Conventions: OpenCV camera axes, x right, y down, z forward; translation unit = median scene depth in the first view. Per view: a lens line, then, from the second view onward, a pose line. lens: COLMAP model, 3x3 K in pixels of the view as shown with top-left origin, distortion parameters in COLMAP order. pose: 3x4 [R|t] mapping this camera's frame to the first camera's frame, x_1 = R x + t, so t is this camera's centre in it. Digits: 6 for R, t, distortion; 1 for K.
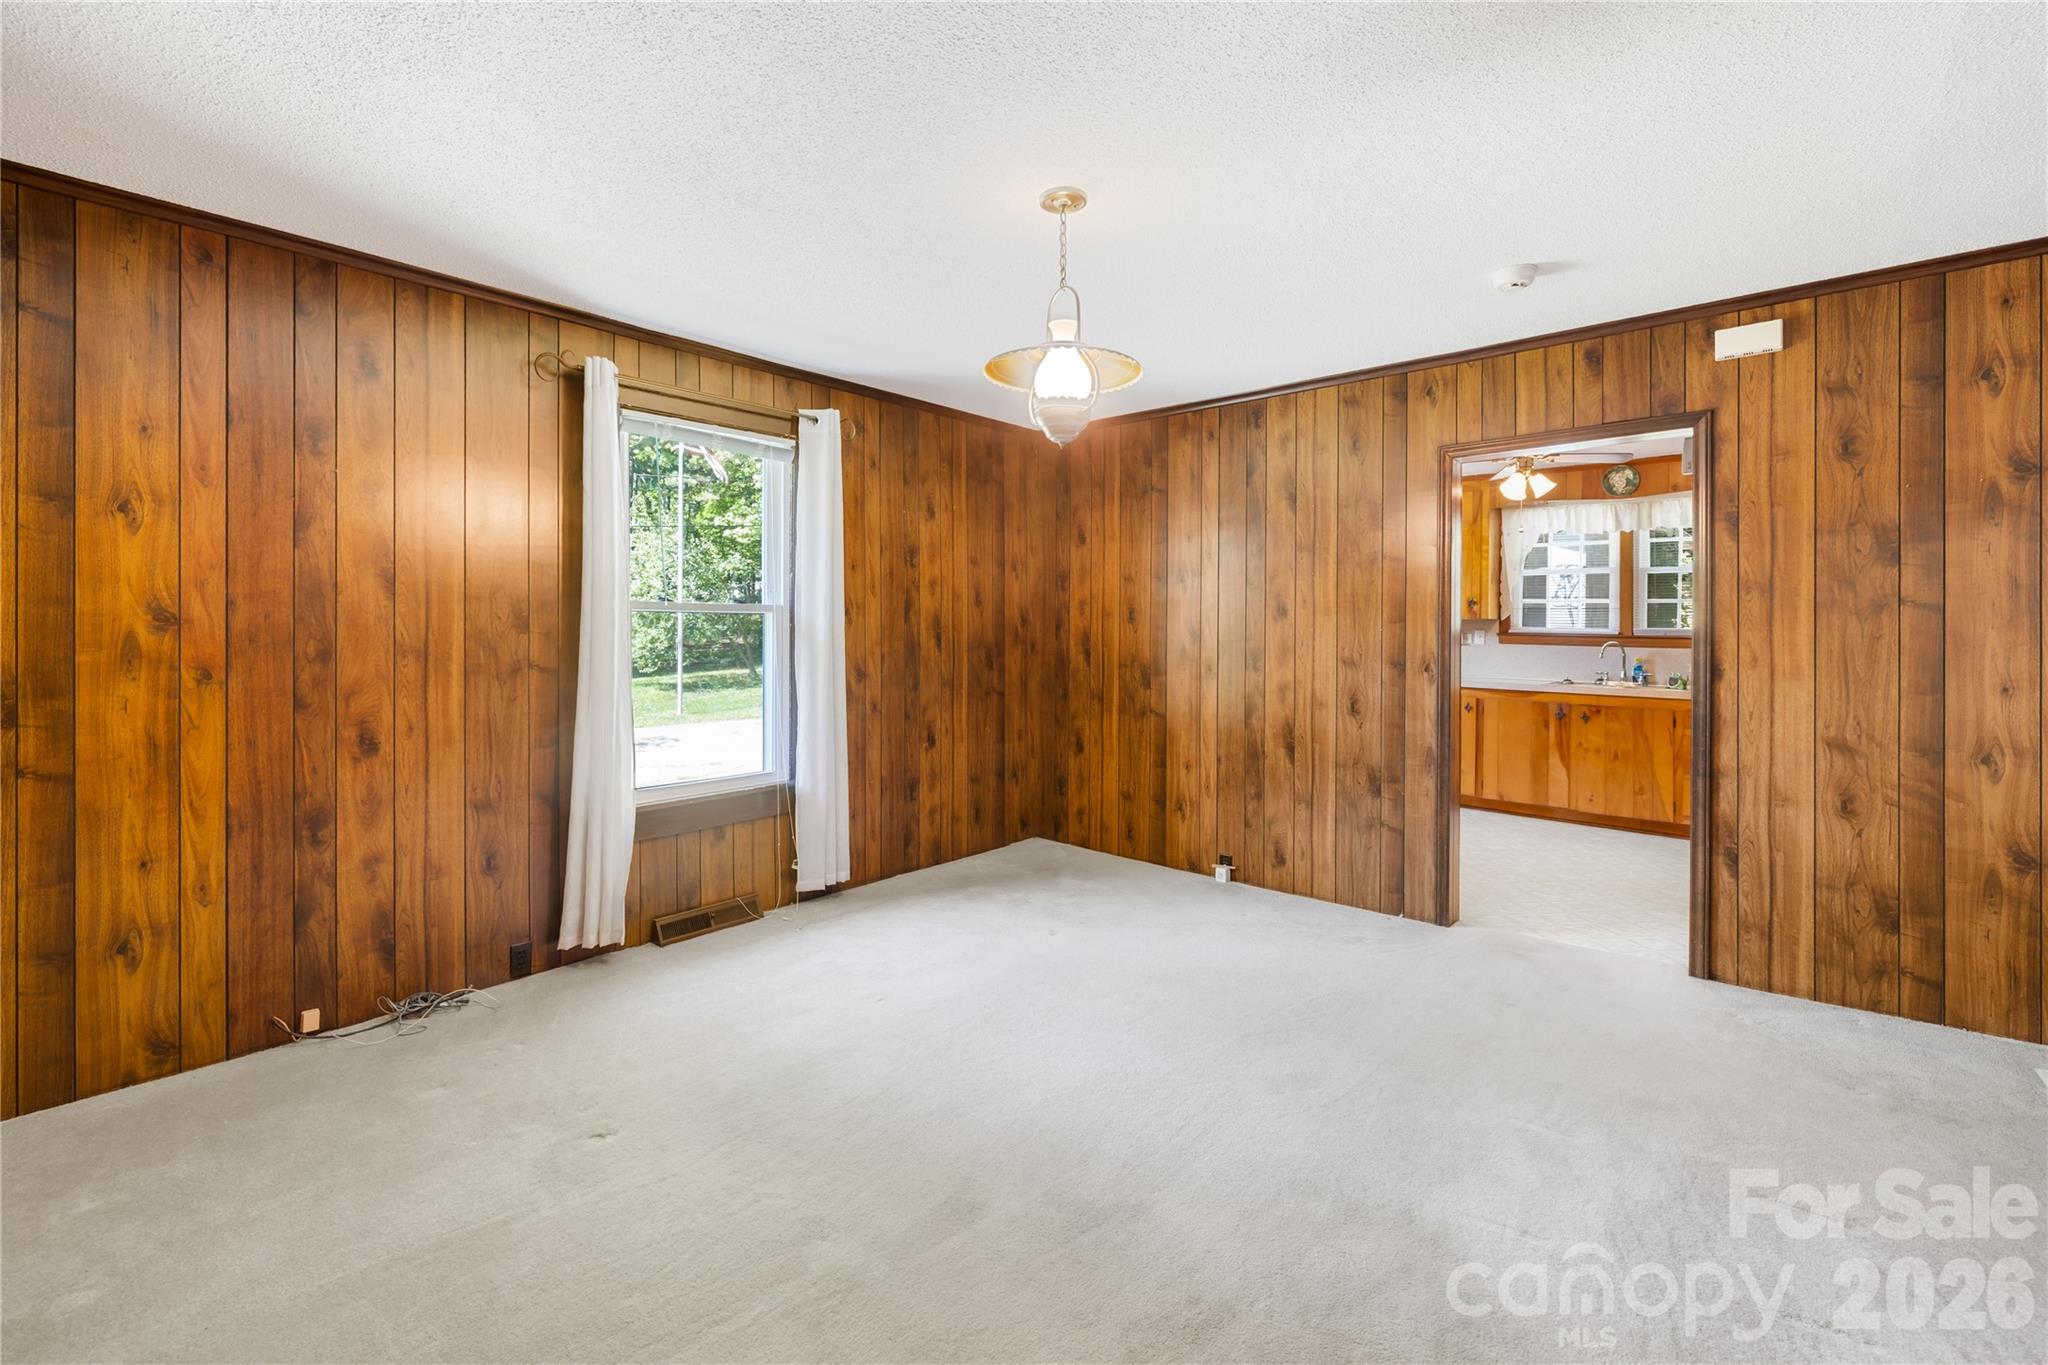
lens RADIAL K [[863.8, 0, 1026.9], [0, 863.8, 639.3], [0, 0, 1]] dist [-0.000102, -0.000035]
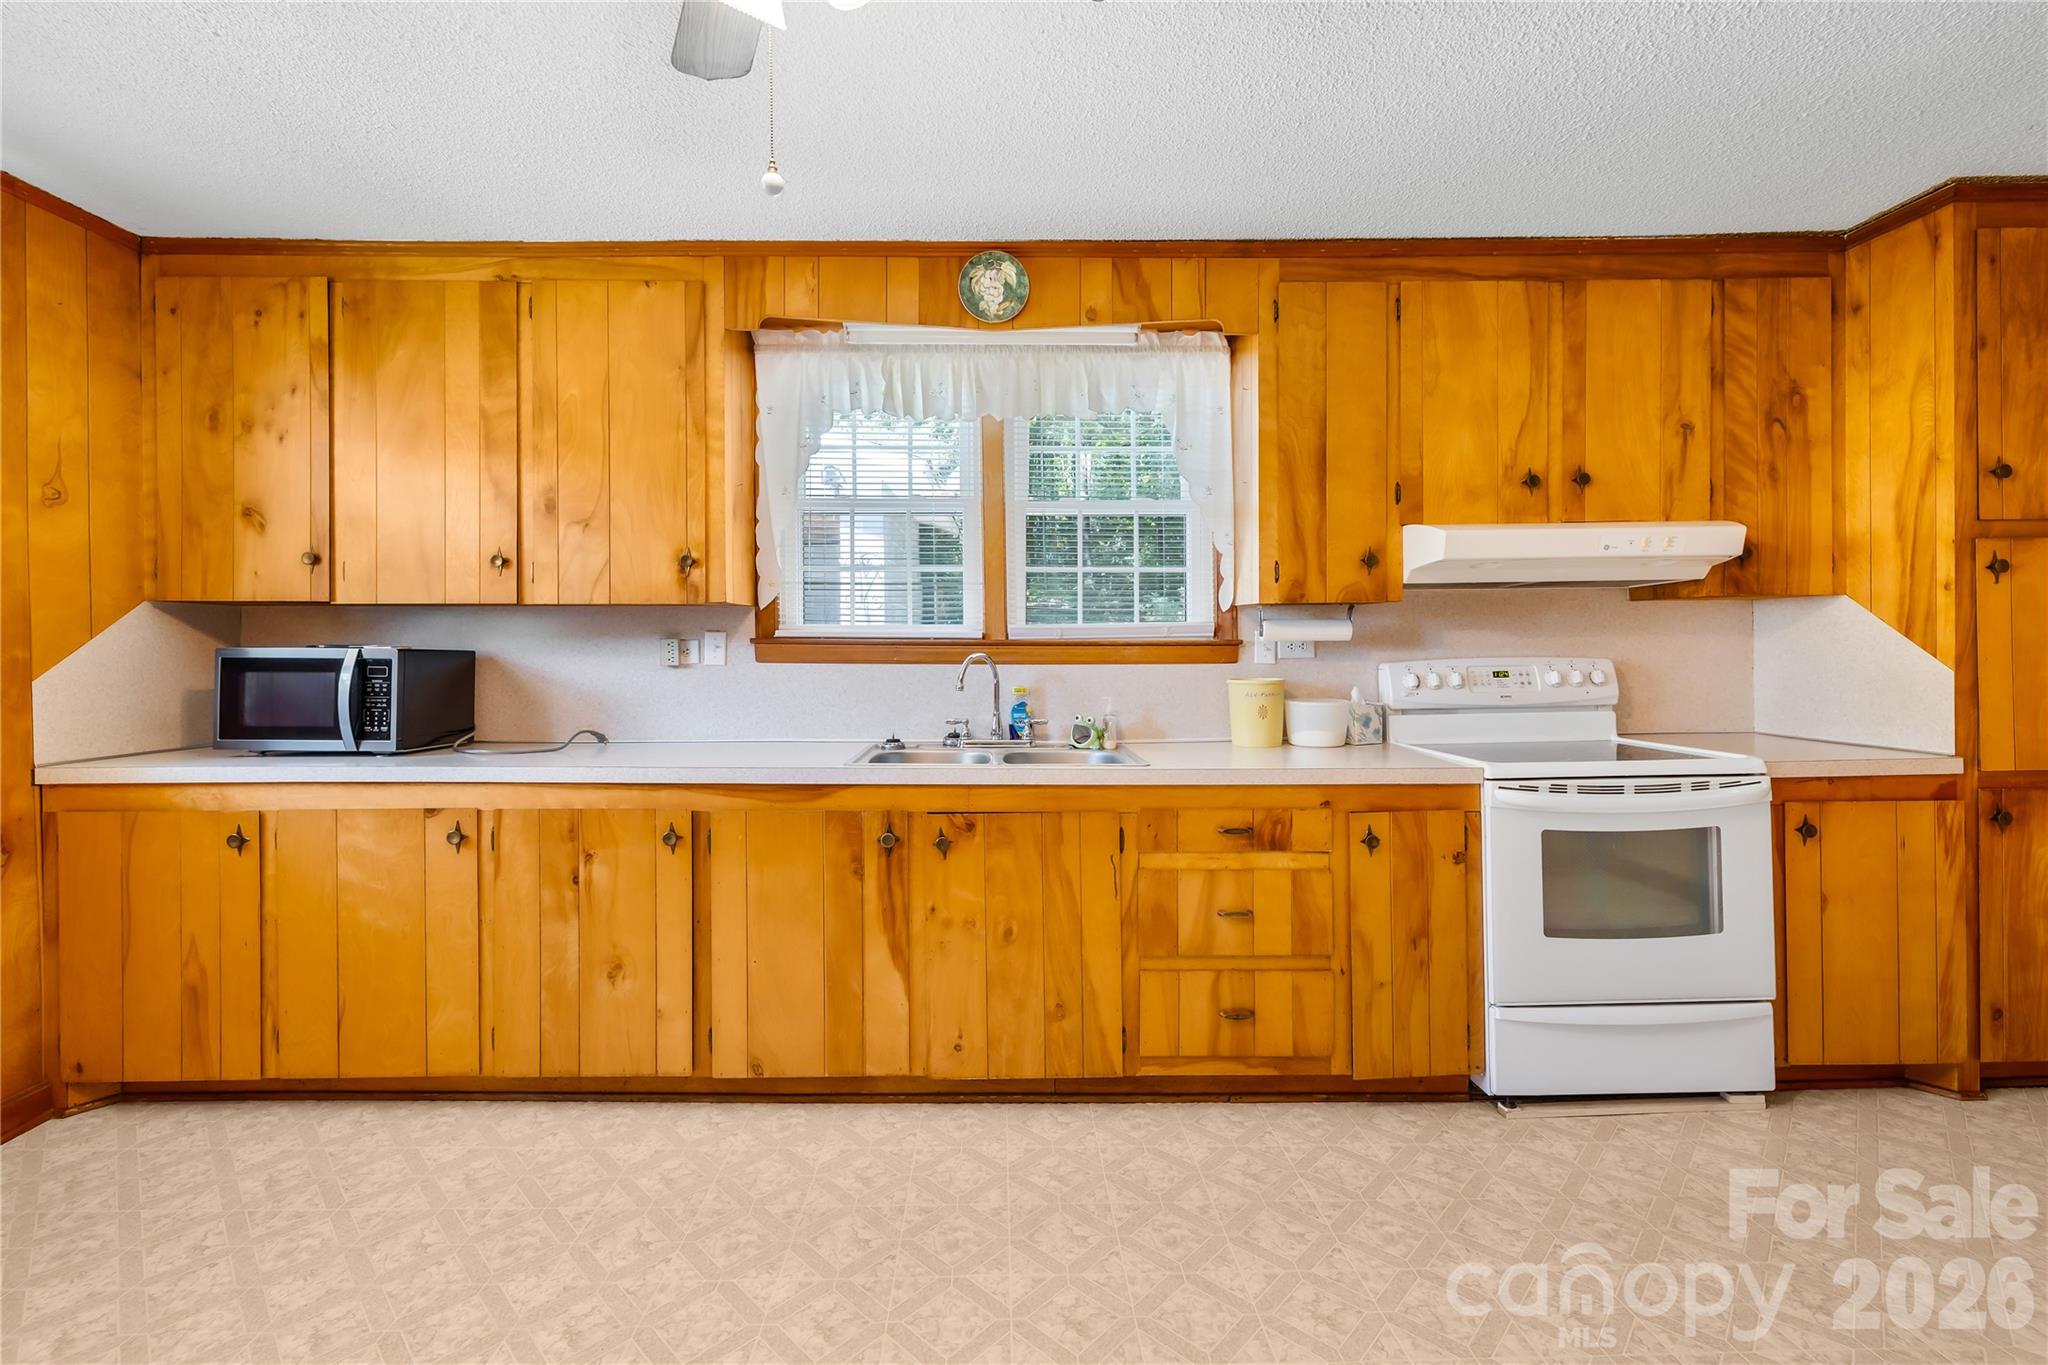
lens RADIAL K [[886.7, 0, 1021.3], [0, 886.7, 644.5], [0, 0, 1]] dist [0.011699, 0.000057]
pose [[0.728525, -0.010027, 0.684945, 0.374157], [0.016095, 0.999867, -0.002482, -0.000505], [-0.684830, 0.012832, 0.728590, 0.643546]]
